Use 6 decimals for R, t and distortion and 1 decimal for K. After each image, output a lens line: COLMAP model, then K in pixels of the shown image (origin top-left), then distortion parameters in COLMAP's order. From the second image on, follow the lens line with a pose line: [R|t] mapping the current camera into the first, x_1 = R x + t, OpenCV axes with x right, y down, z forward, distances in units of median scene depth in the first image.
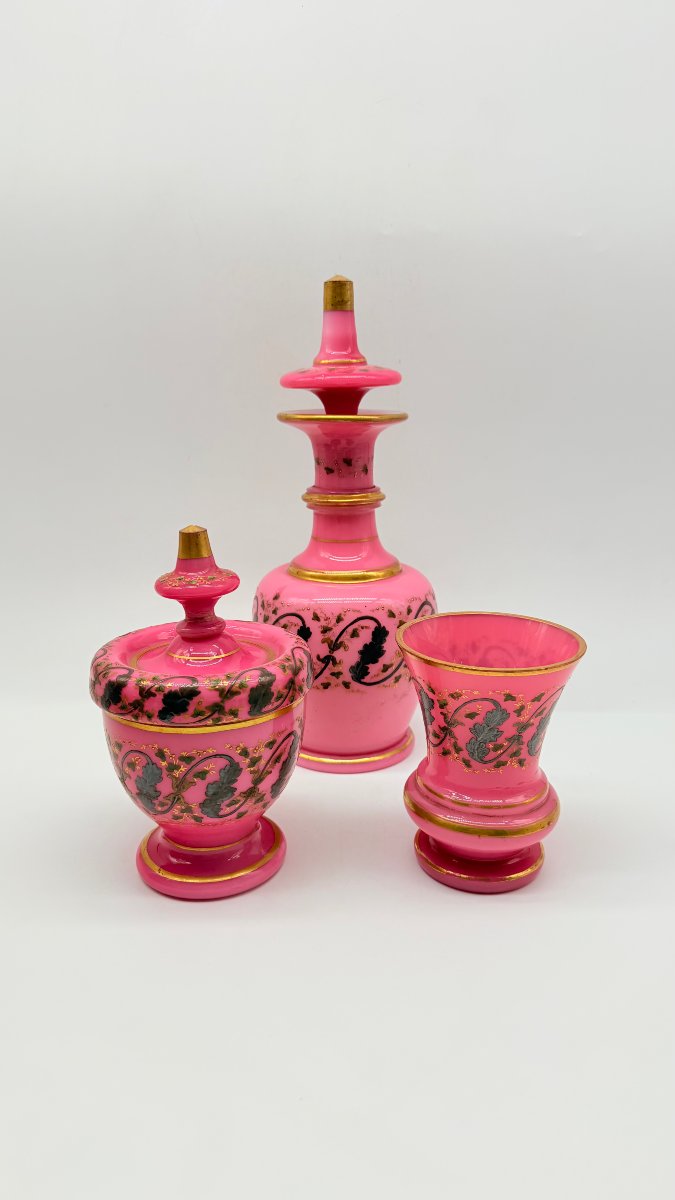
lens RADIAL K [[873.1, 0, 337.5], [0, 873.1, 600.0], [0, 0, 1]] dist [0.122222, -0.132075]
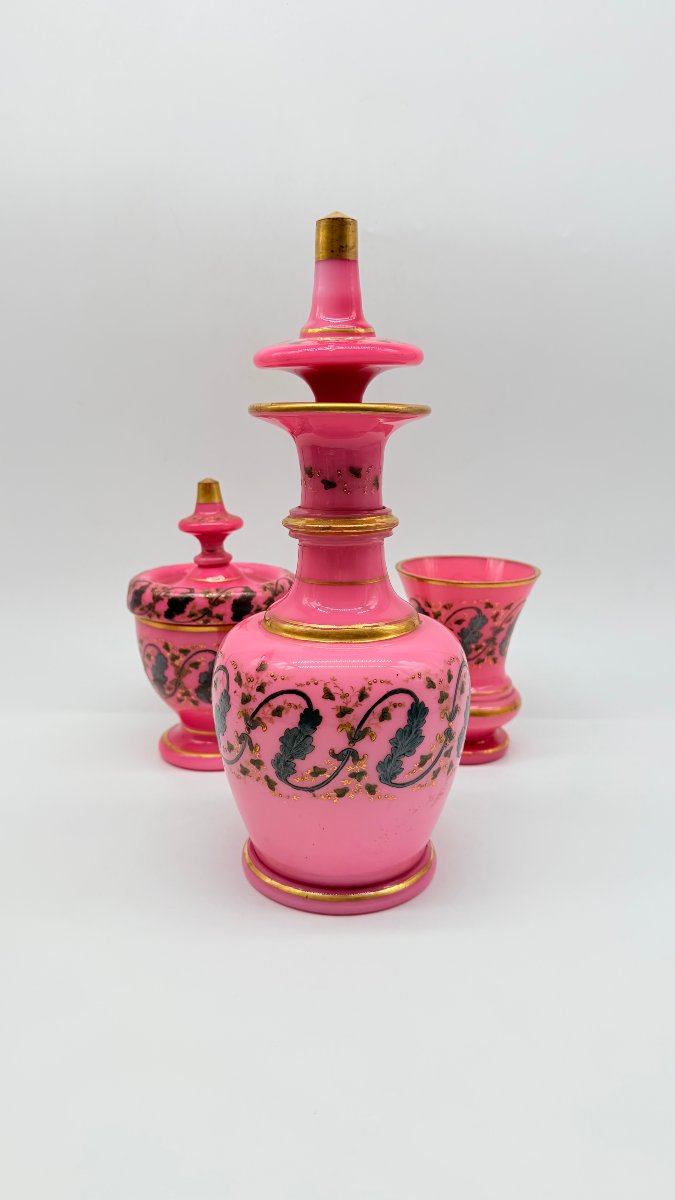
lens RADIAL K [[873.1, 0, 337.5], [0, 873.1, 600.0], [0, 0, 1]] dist [0.122222, -0.132075]
pose [[0.977691, -0.036494, 0.206855, -0.154451], [0.046305, 0.998011, -0.042783, -0.024165], [-0.204882, 0.051407, 0.977436, 0.315543]]
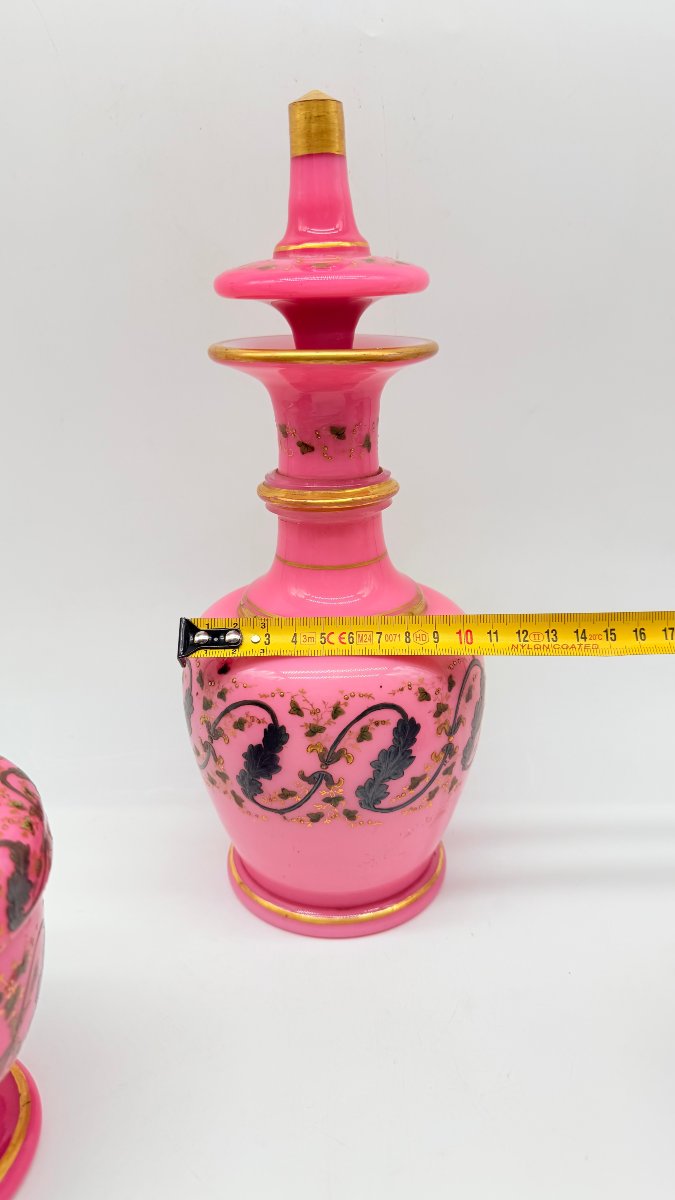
lens RADIAL K [[873.1, 0, 337.5], [0, 873.1, 600.0], [0, 0, 1]] dist [0.122222, -0.132075]
pose [[0.995813, -0.043799, 0.080234, -0.039678], [0.036168, 0.994896, 0.094203, -0.103335], [-0.083950, -0.090907, 0.992315, 0.424160]]
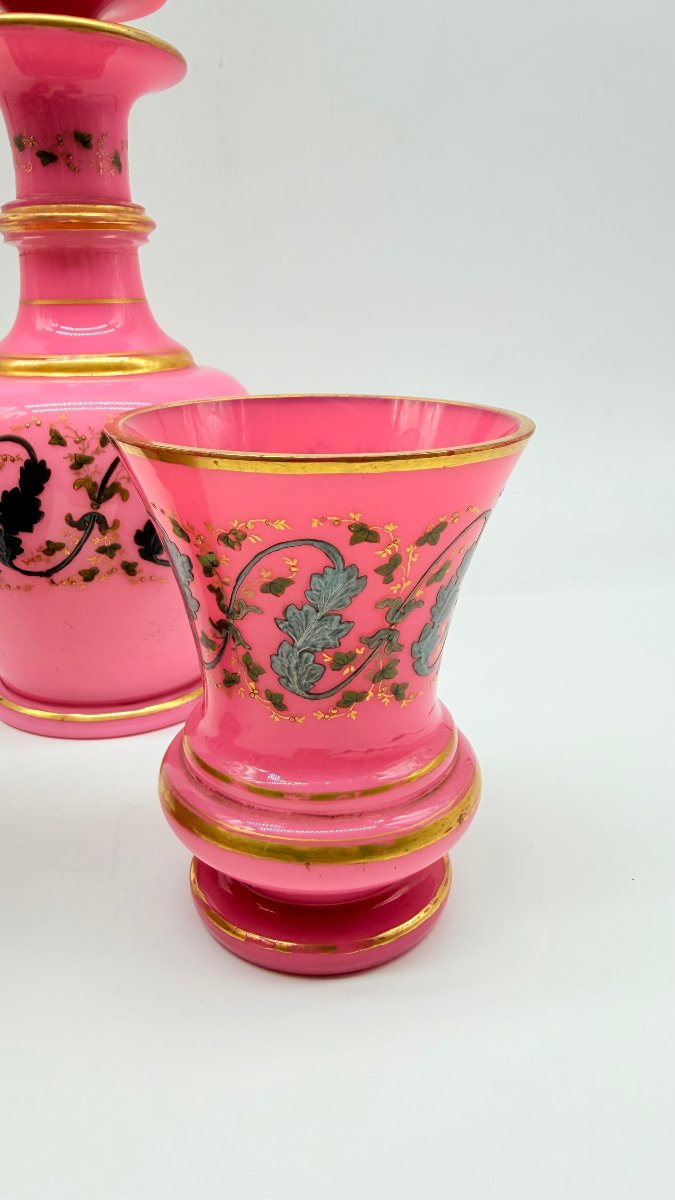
lens RADIAL K [[882.4, 0, 333.0], [0, 882.4, 569.8], [0, 0, 1]] dist [0.003841, -0.001554]
pose [[0.929783, -0.109454, 0.351460, -0.062340], [0.097506, 0.993898, 0.051574, 0.082289], [-0.354960, -0.013683, 0.934781, 0.461651]]
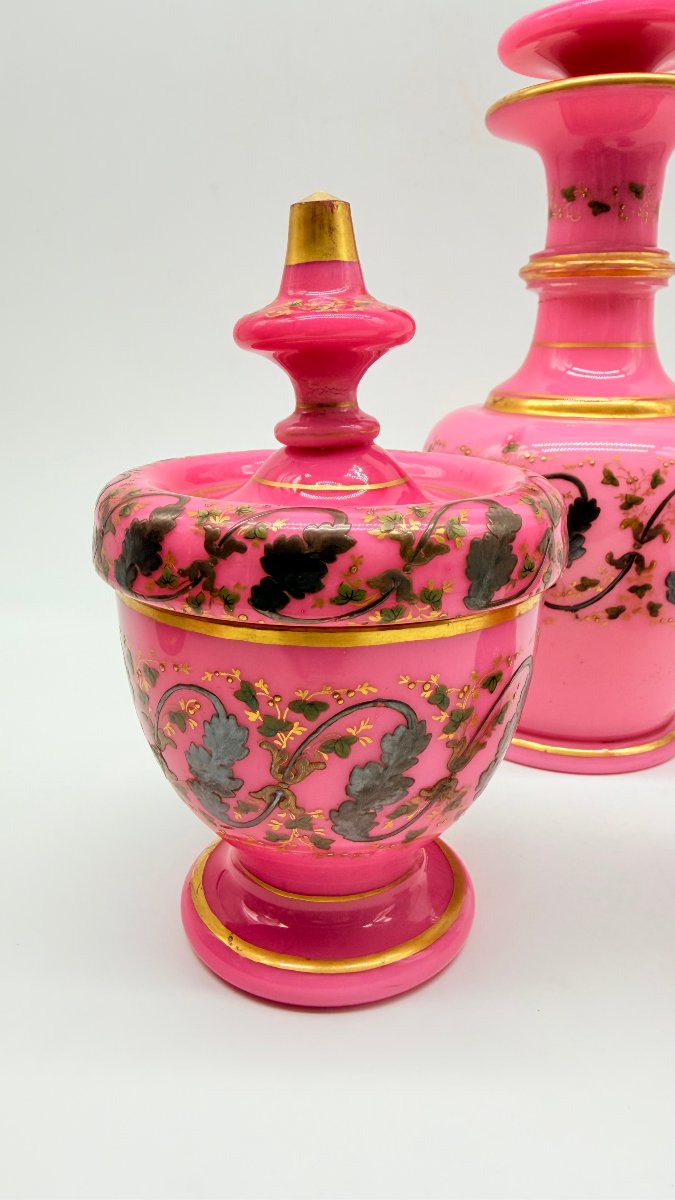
lens RADIAL K [[882.4, 0, 333.0], [0, 882.4, 569.8], [0, 0, 1]] dist [0.003841, -0.001554]
pose [[0.984990, -0.031412, 0.169730, -0.269501], [0.030867, 0.999506, 0.005848, 0.064050], [-0.169830, -0.000522, 0.985473, 0.507412]]
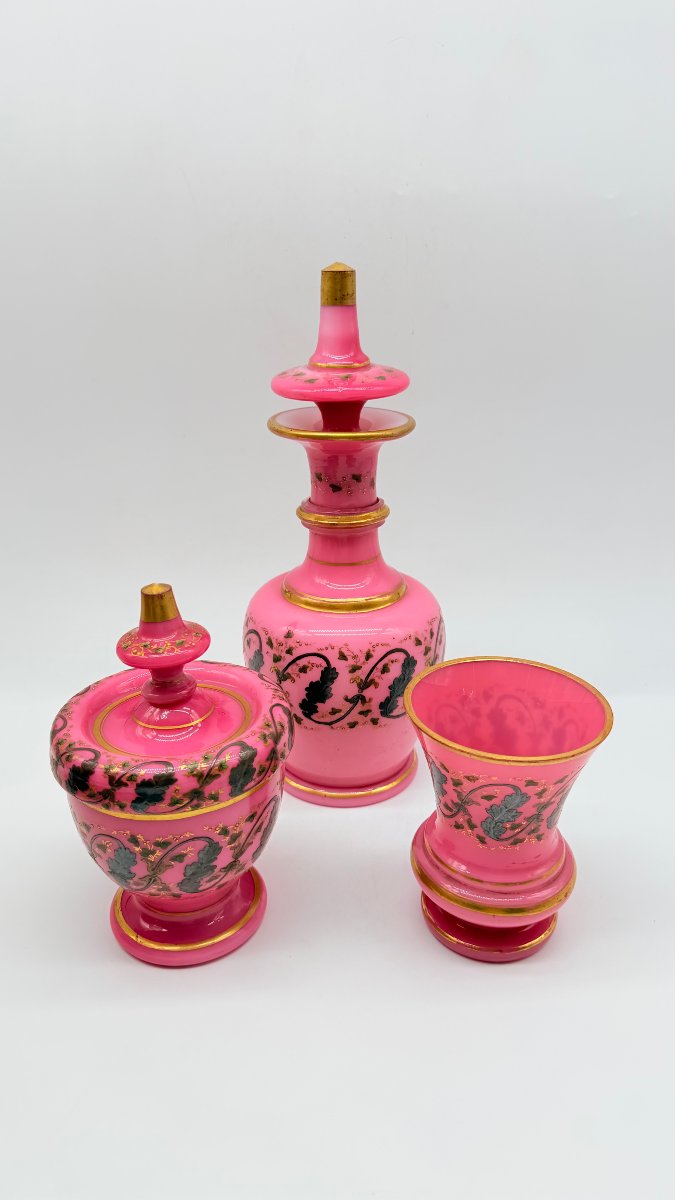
lens RADIAL K [[873.1, 0, 337.5], [0, 873.1, 600.0], [0, 0, 1]] dist [0.122222, -0.132075]
pose [[0.959552, -0.108341, 0.259852, -0.253949], [0.073419, 0.987348, 0.140544, -0.162620], [-0.271791, -0.115781, 0.955366, 0.140216]]
